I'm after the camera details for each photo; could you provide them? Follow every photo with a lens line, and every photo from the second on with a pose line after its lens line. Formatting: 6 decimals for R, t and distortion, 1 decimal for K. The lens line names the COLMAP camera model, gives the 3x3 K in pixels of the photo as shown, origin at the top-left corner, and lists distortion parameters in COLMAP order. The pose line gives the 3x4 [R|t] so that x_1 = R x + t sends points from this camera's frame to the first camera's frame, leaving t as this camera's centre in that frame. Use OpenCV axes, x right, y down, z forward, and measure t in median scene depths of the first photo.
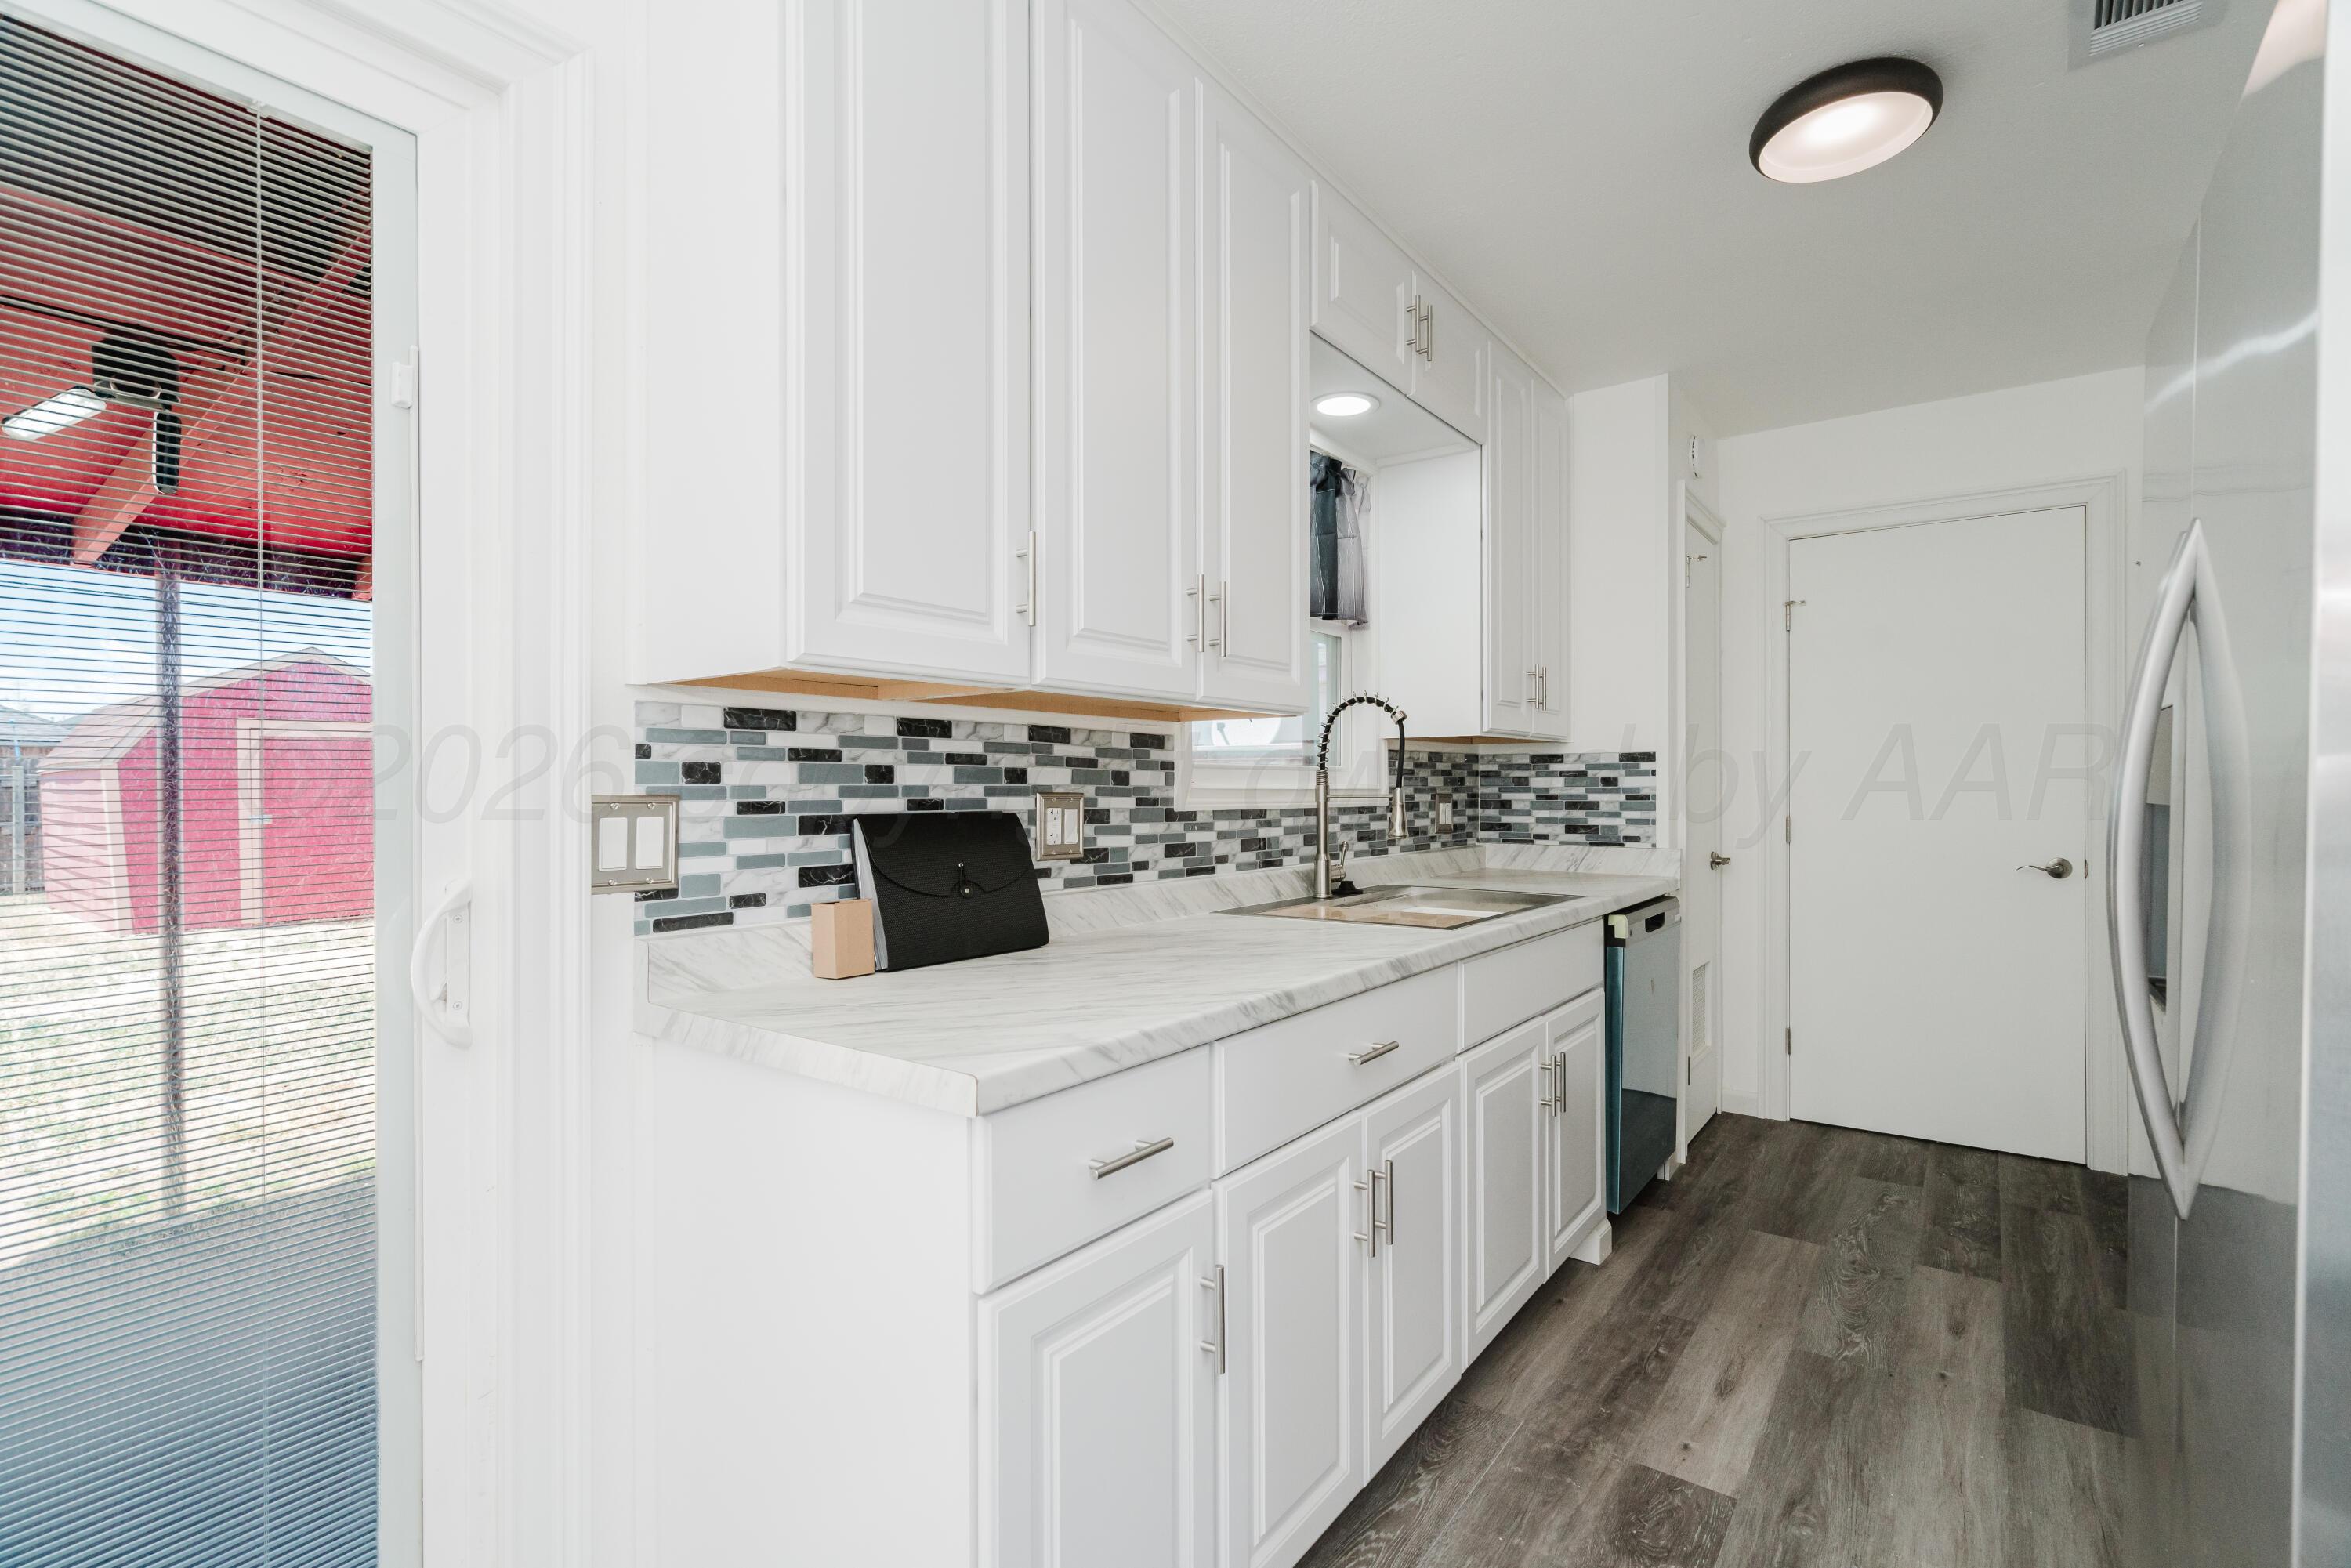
lens RADIAL K [[1054.7, 0, 1193.0], [0, 1054.7, 784.7], [0, 0, 1]] dist [-0.006341, 0.002562]
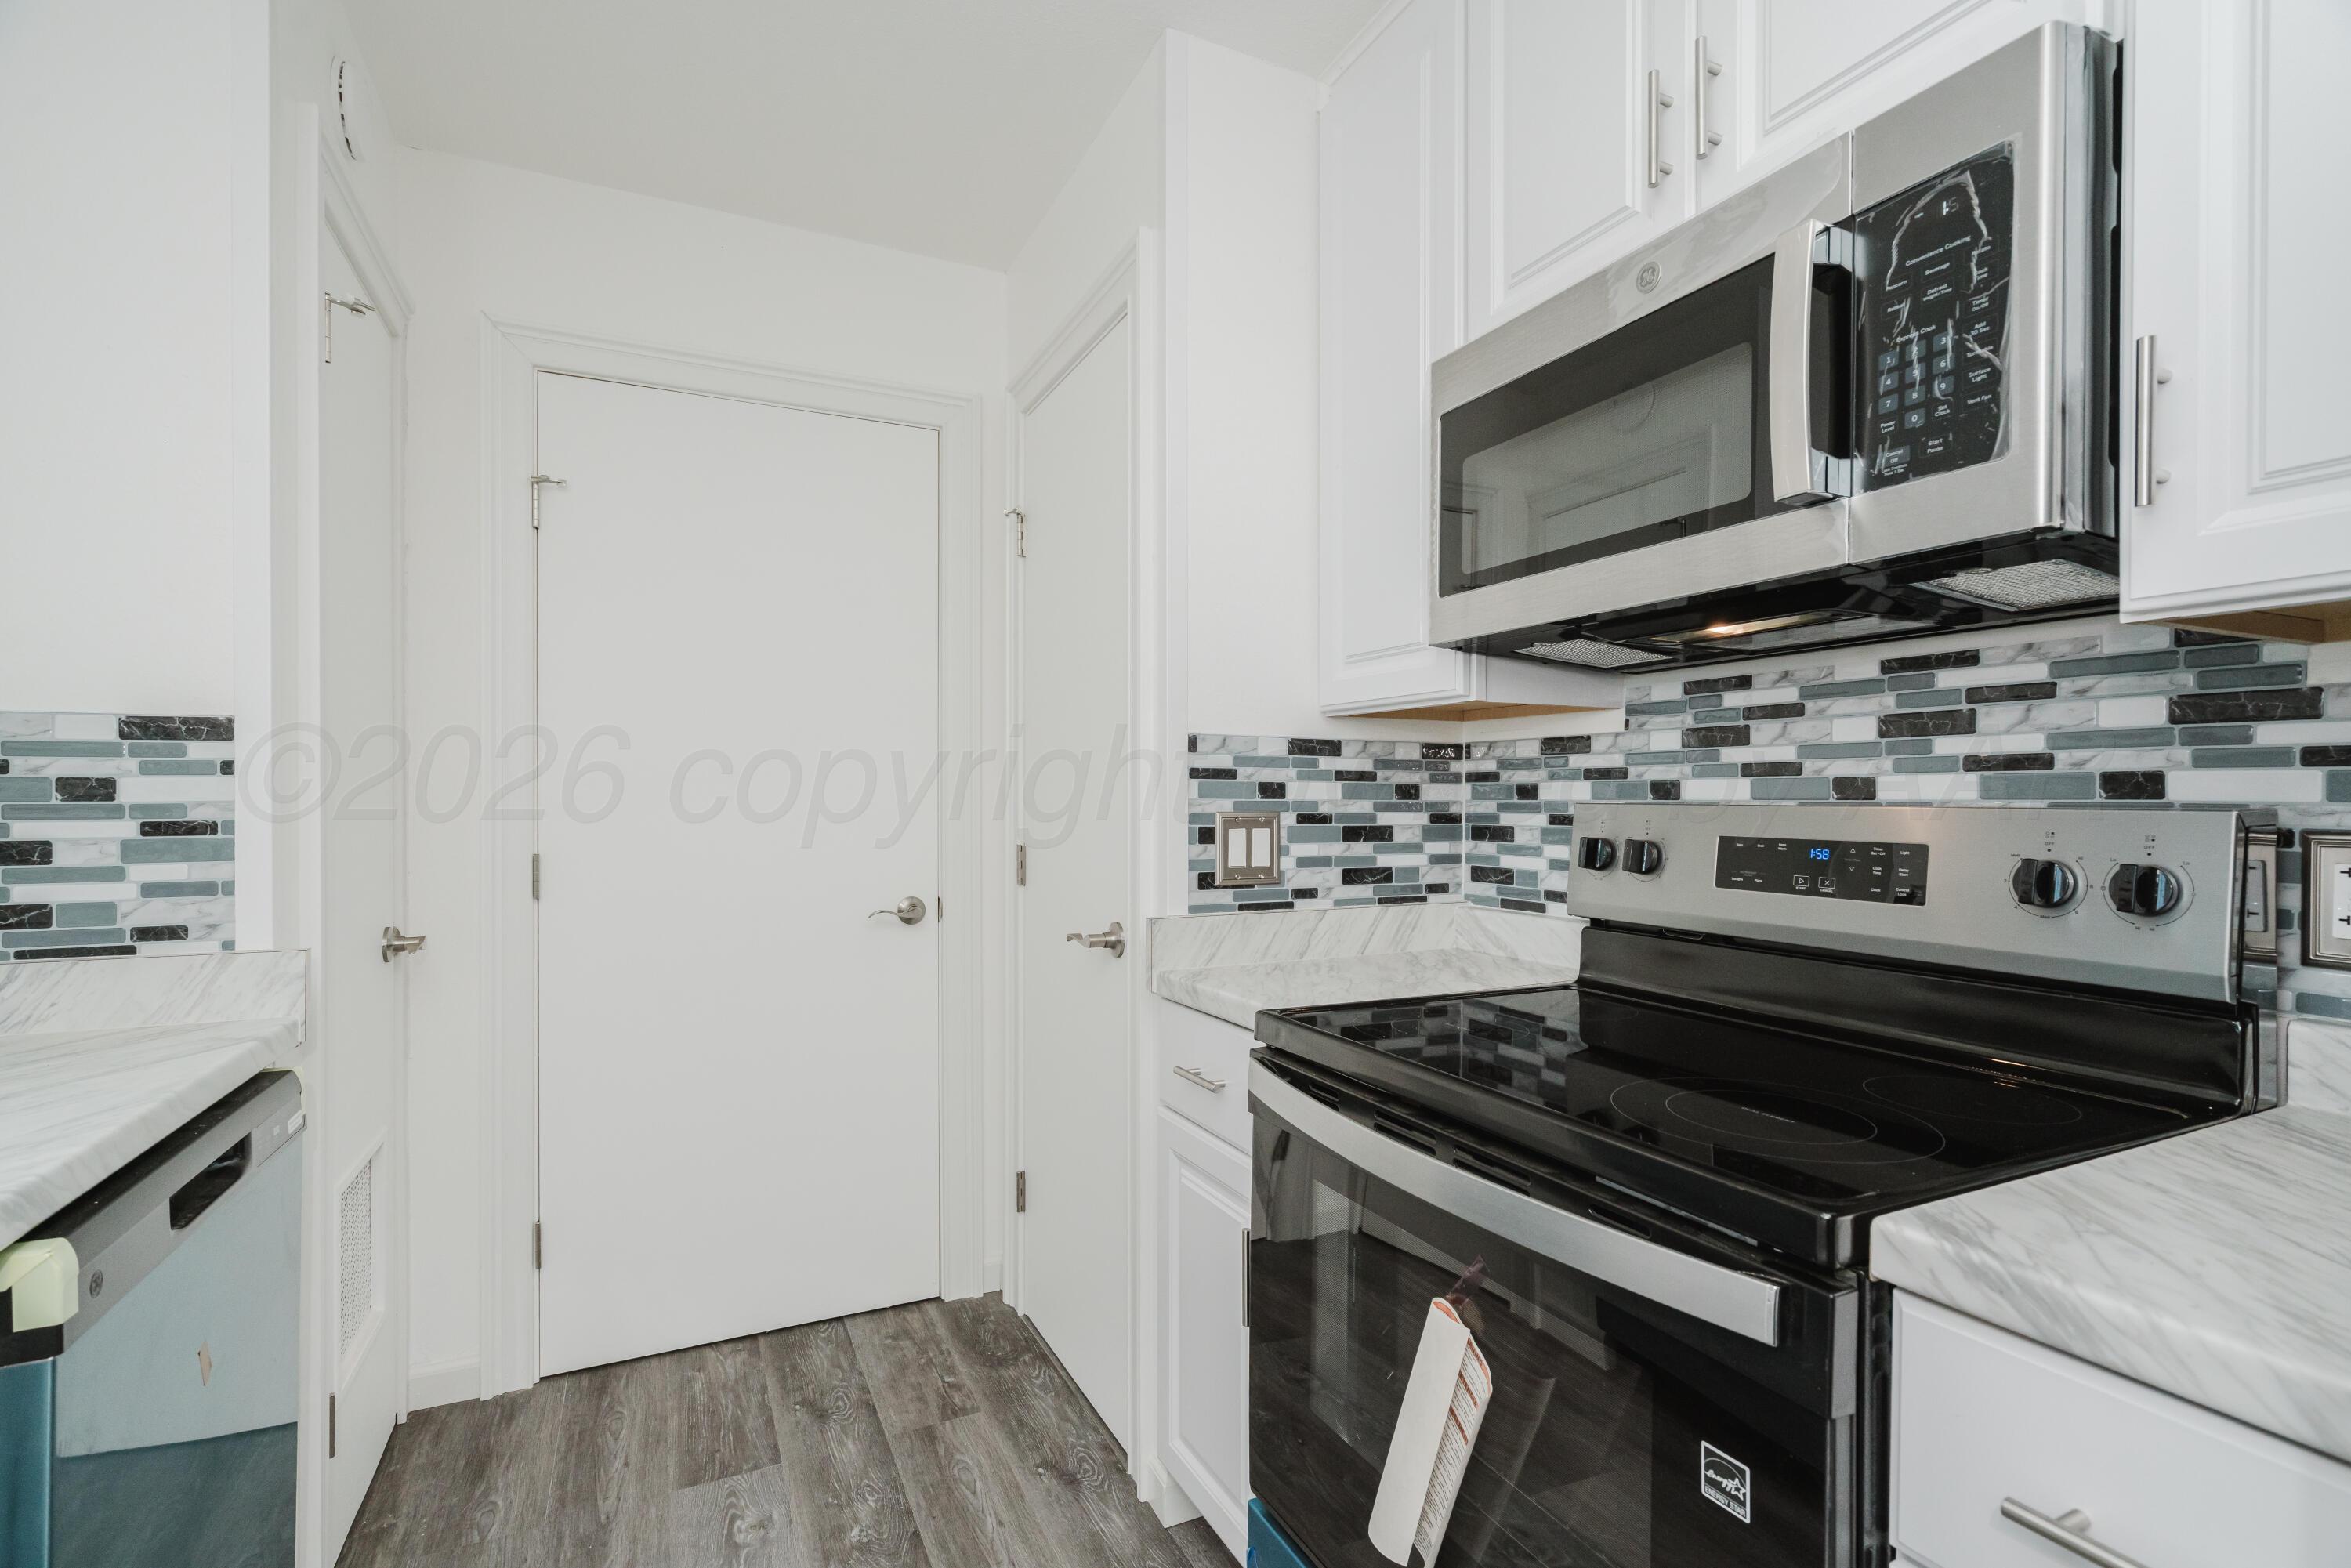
lens RADIAL K [[1054.7, 0, 1186.7], [0, 1054.7, 800.8], [0, 0, 1]] dist [-0.006341, 0.002562]
pose [[0.442423, -0.001705, 0.896805, 0.303632], [-0.001226, 0.999996, 0.002505, -0.000044], [-0.896806, -0.002207, 0.442419, 0.624235]]
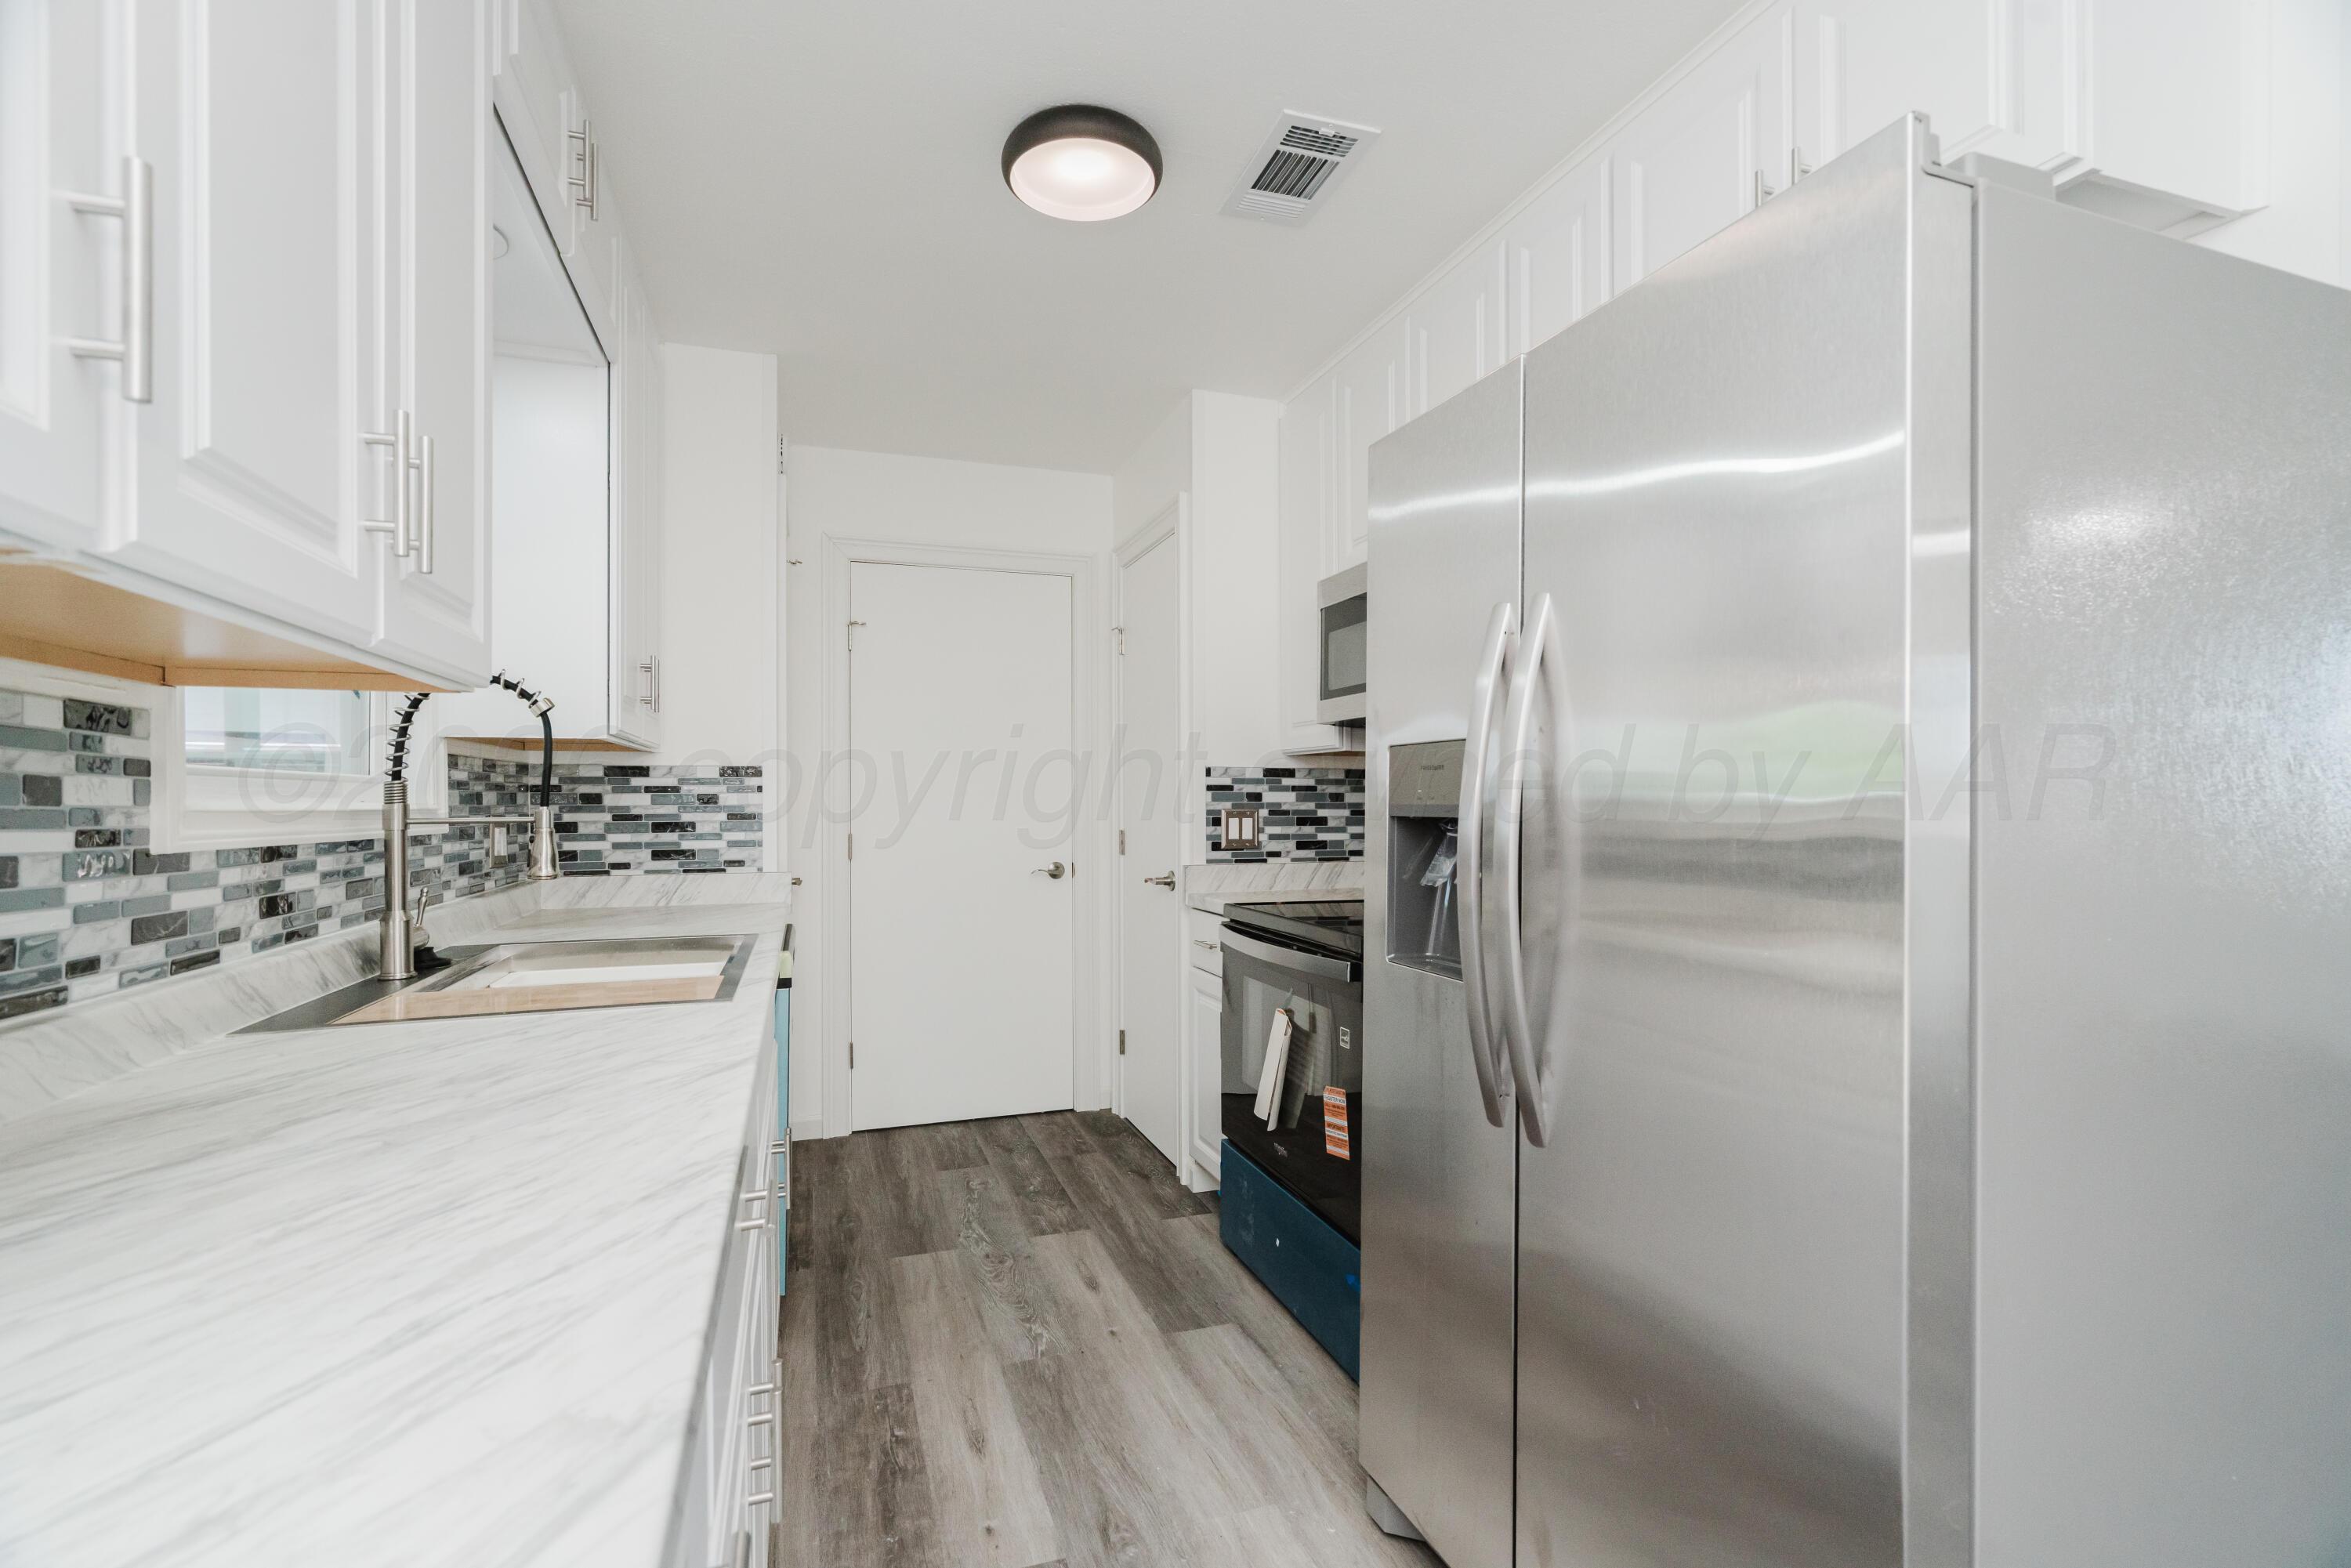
lens RADIAL K [[1054.7, 0, 1151.3], [0, 1054.7, 791.7], [0, 0, 1]] dist [-0.006341, 0.002562]
pose [[0.571845, 0.006288, 0.820338, -0.147660], [0.001956, 0.999957, -0.009029, -0.000382], [-0.820360, 0.006768, 0.571808, 0.264199]]
